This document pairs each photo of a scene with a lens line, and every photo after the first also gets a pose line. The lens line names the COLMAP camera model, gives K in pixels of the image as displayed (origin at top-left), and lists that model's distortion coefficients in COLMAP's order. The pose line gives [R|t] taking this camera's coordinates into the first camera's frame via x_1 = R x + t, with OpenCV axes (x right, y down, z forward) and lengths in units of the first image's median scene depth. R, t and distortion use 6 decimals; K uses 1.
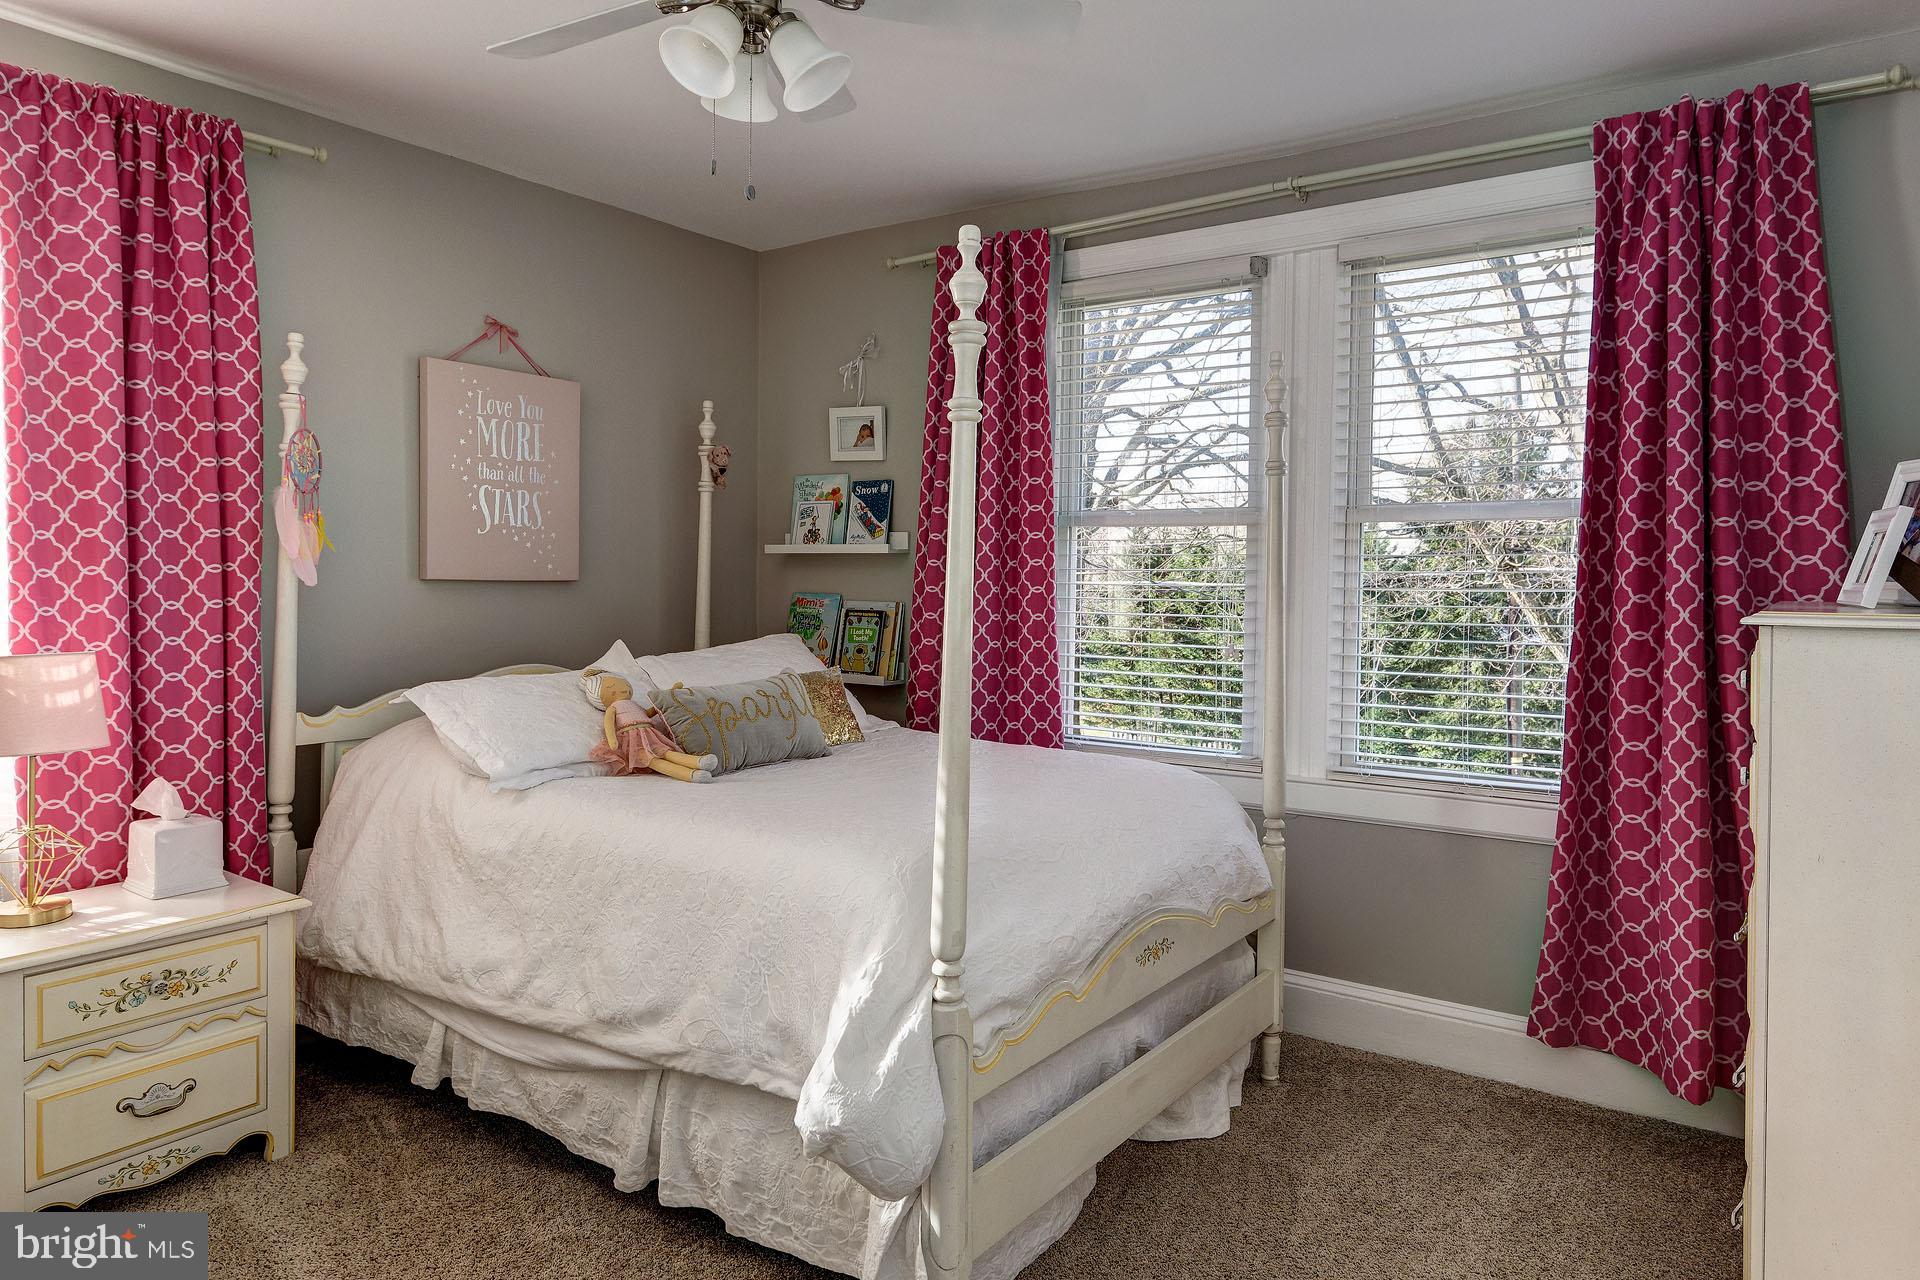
lens RADIAL K [[1253.0, 0, 960.0], [0, 1253.0, 640.0], [0, 0, 1]] dist [0.034990, 0.000068]
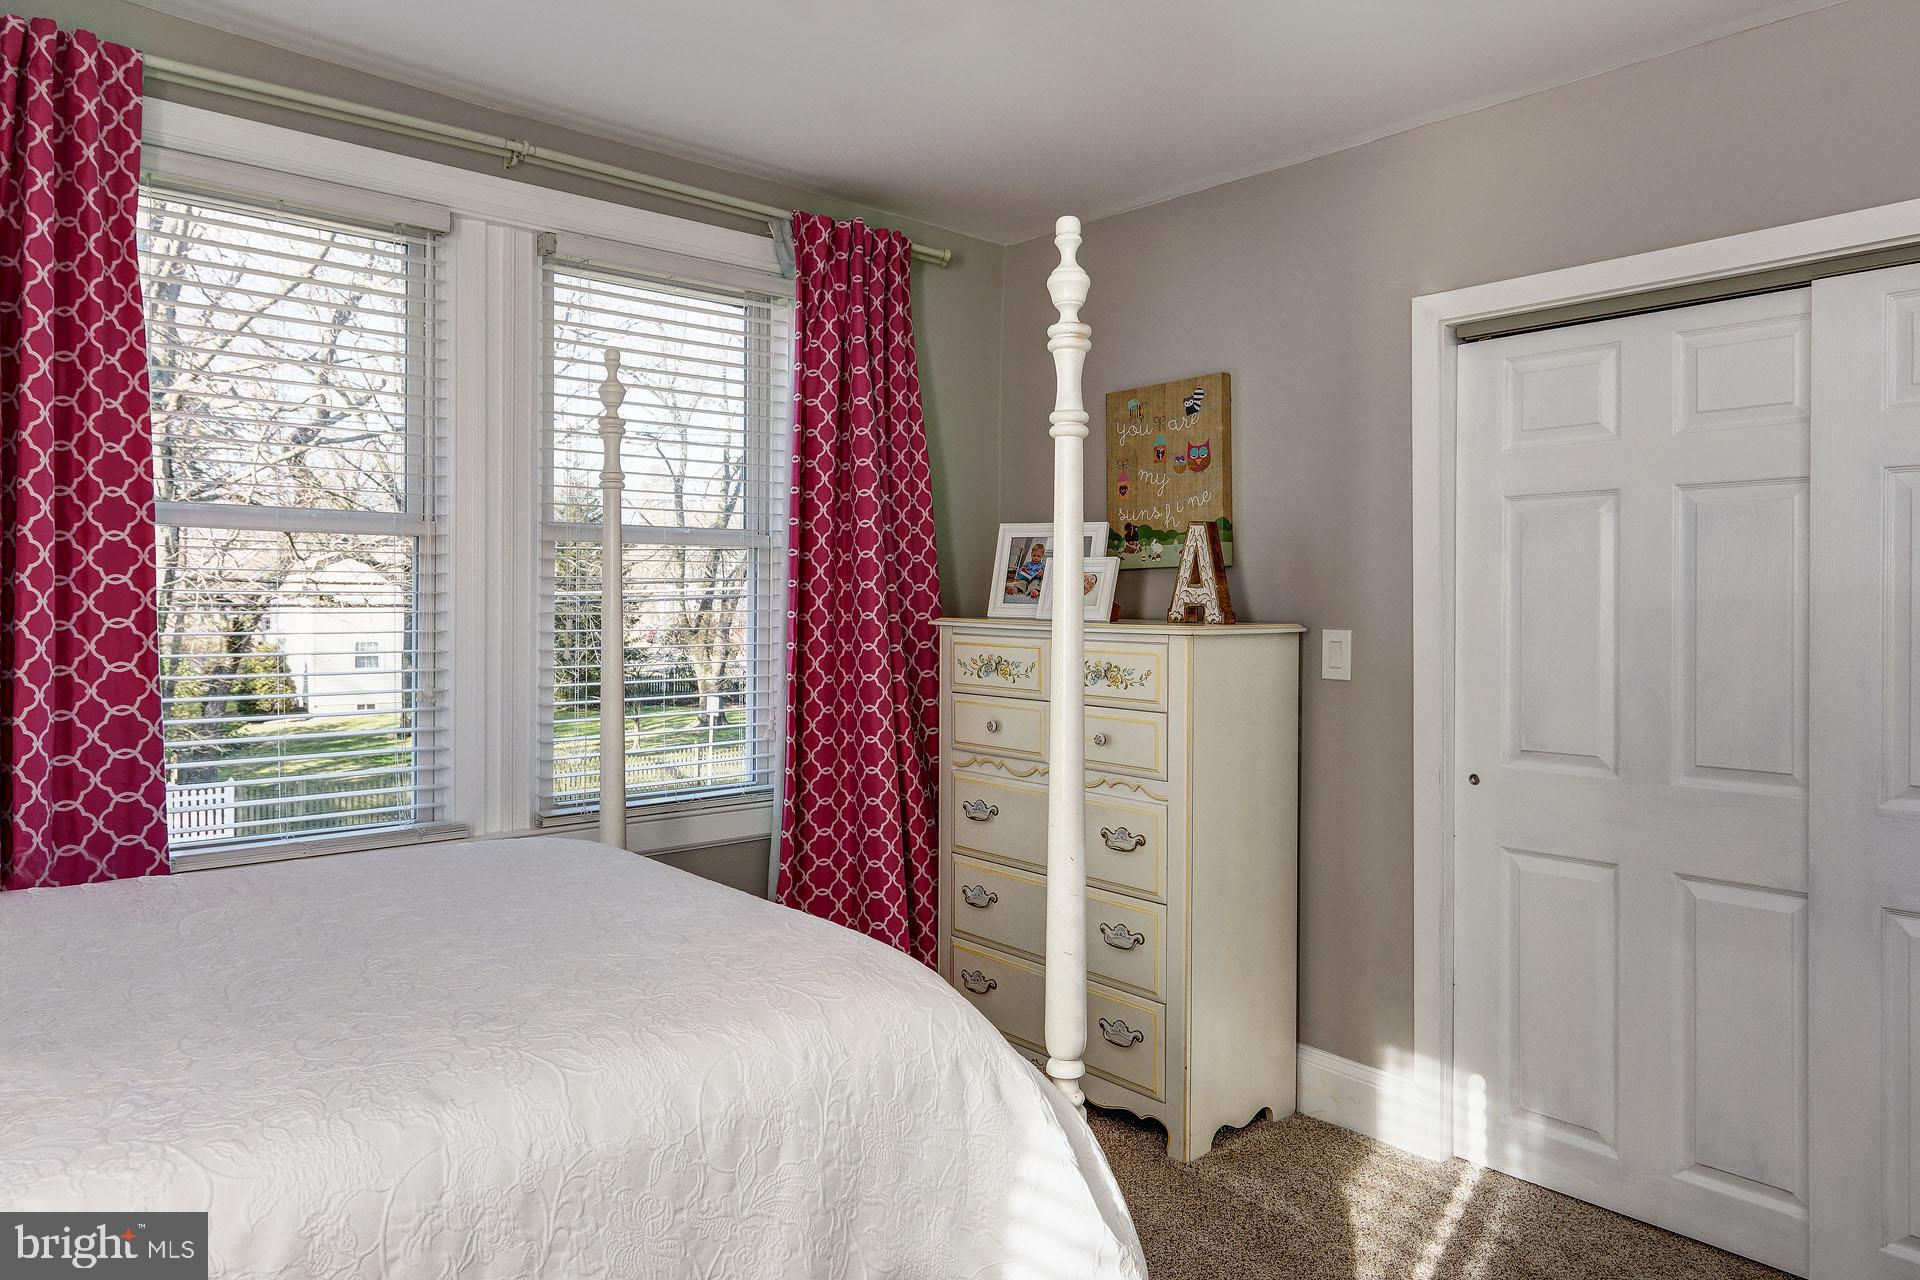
lens RADIAL K [[1253.0, 0, 960.0], [0, 1253.0, 640.0], [0, 0, 1]] dist [0.034990, 0.000068]
pose [[0.249794, -0.034953, 0.967668, -0.503351], [0.042717, 0.998773, 0.025050, -0.033969], [-0.967356, 0.035078, 0.250981, 0.497512]]
